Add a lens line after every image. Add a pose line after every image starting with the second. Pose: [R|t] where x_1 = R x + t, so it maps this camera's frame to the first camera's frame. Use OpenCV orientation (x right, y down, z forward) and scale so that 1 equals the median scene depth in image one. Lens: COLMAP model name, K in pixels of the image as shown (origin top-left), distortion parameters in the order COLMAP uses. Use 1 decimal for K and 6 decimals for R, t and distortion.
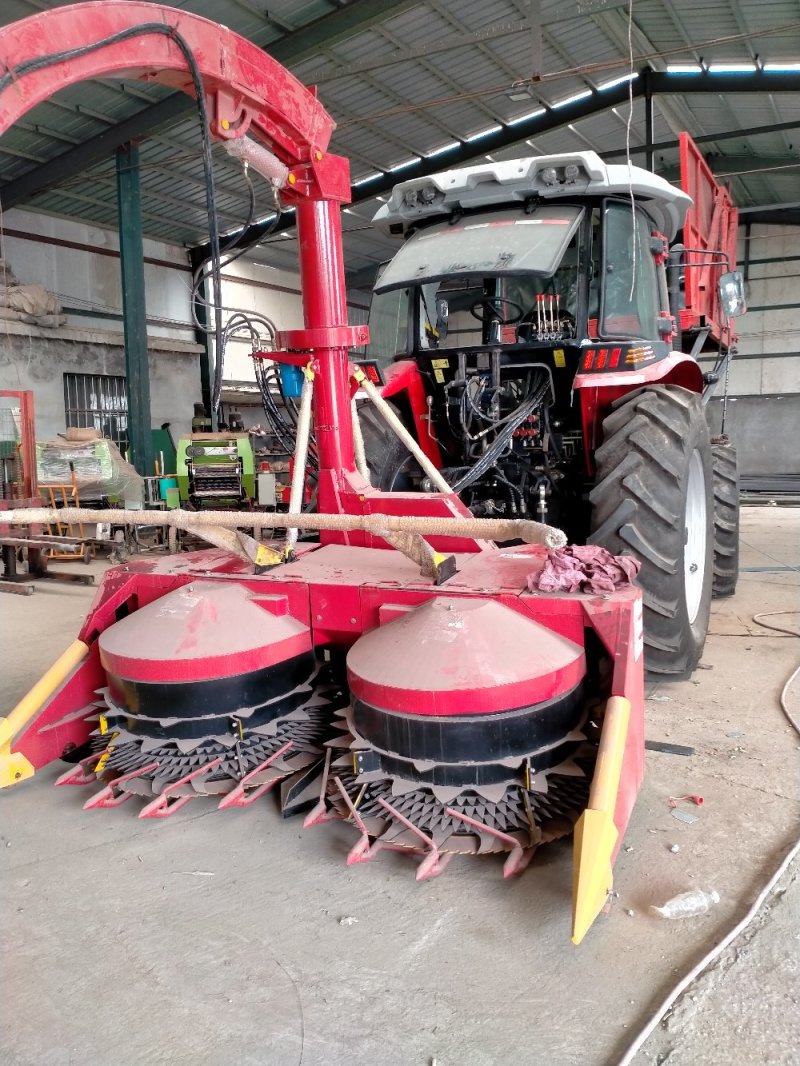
lens RADIAL K [[911.7, 0, 400.0], [0, 911.7, 533.0], [0, 0, 1]] dist [0.070069, -0.148823]
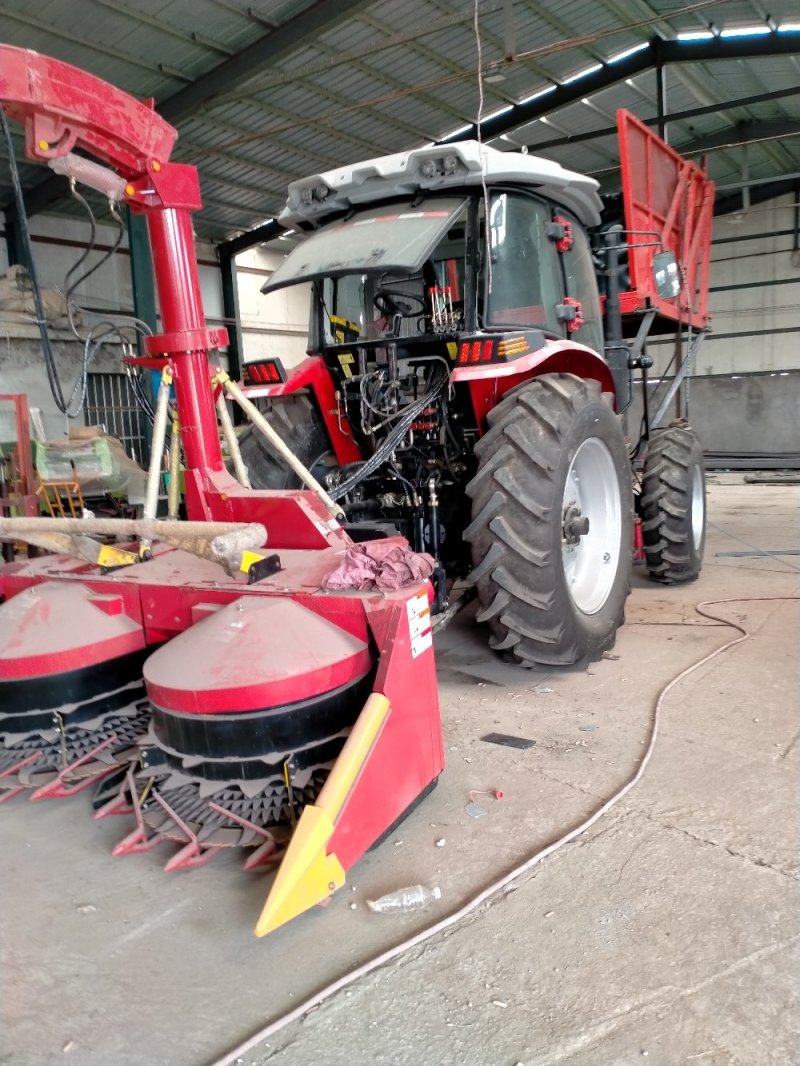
lens RADIAL K [[911.7, 0, 400.0], [0, 911.7, 533.0], [0, 0, 1]] dist [0.070069, -0.148823]
pose [[0.995137, -0.017834, -0.096873, 0.238130], [0.019579, 0.999662, 0.017100, -0.011343], [0.096535, -0.018914, 0.995150, -0.003550]]
